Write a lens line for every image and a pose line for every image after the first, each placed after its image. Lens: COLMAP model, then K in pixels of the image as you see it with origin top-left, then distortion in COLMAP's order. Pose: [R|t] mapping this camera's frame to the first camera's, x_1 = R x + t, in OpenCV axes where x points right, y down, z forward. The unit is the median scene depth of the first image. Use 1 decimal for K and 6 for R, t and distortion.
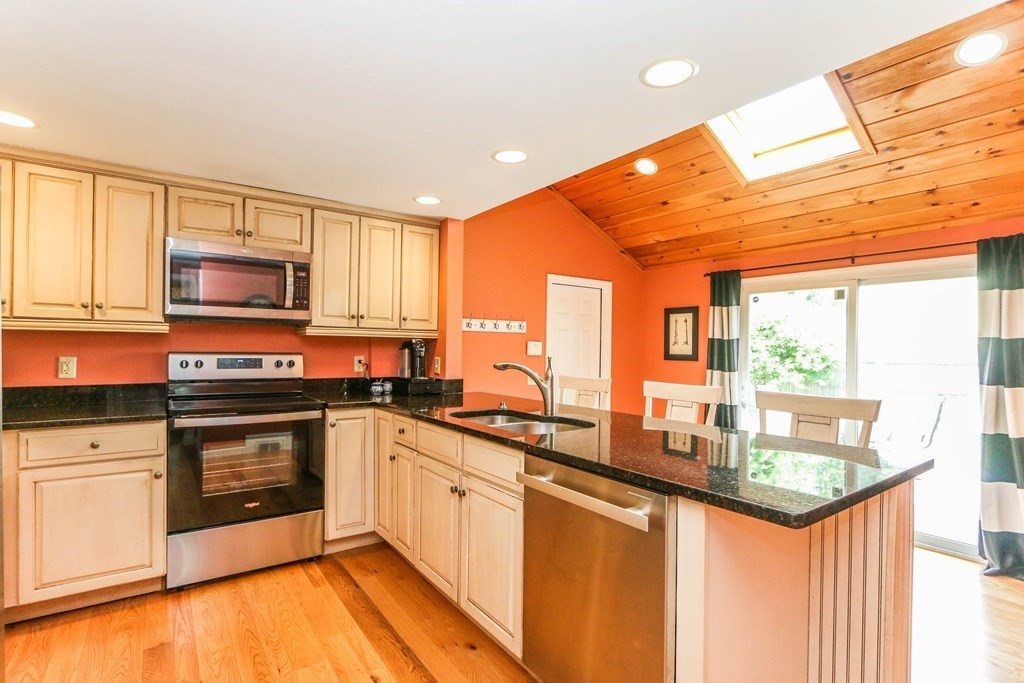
lens RADIAL K [[467.3, 0, 489.8], [0, 467.3, 345.6], [0, 0, 1]] dist [-0.013741, 0.001132]
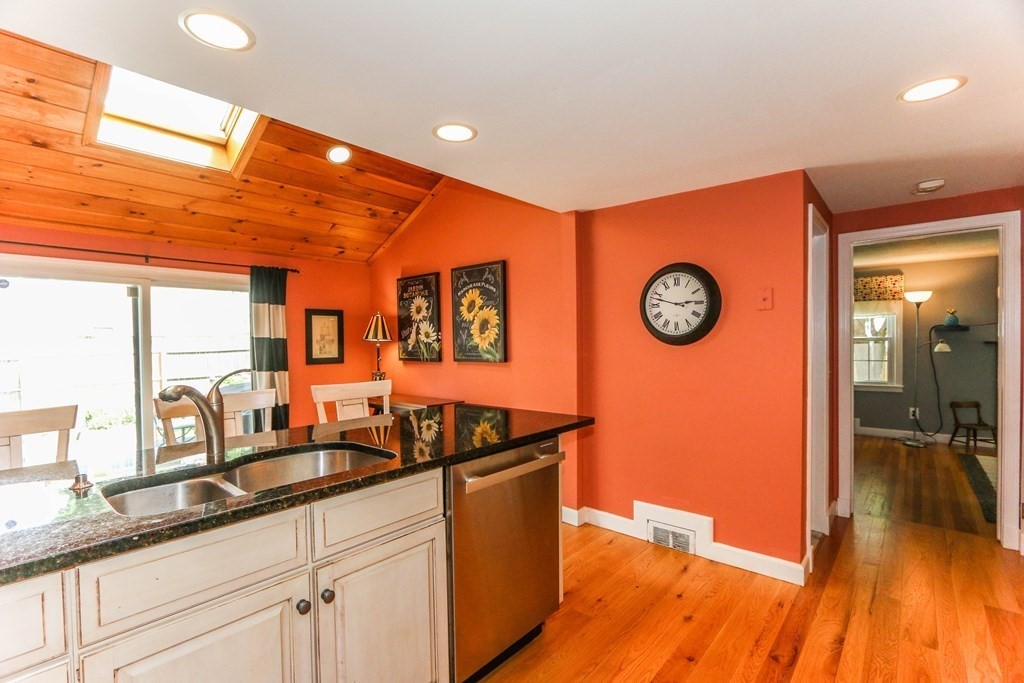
lens RADIAL K [[467.3, 0, 529.4], [0, 467.3, 343.8], [0, 0, 1]] dist [-0.013741, 0.001132]
pose [[-0.281845, -0.017118, 0.959307, -0.485760], [0.014946, 0.999641, 0.022229, -0.017574], [-0.959344, 0.020603, -0.281488, 0.614834]]
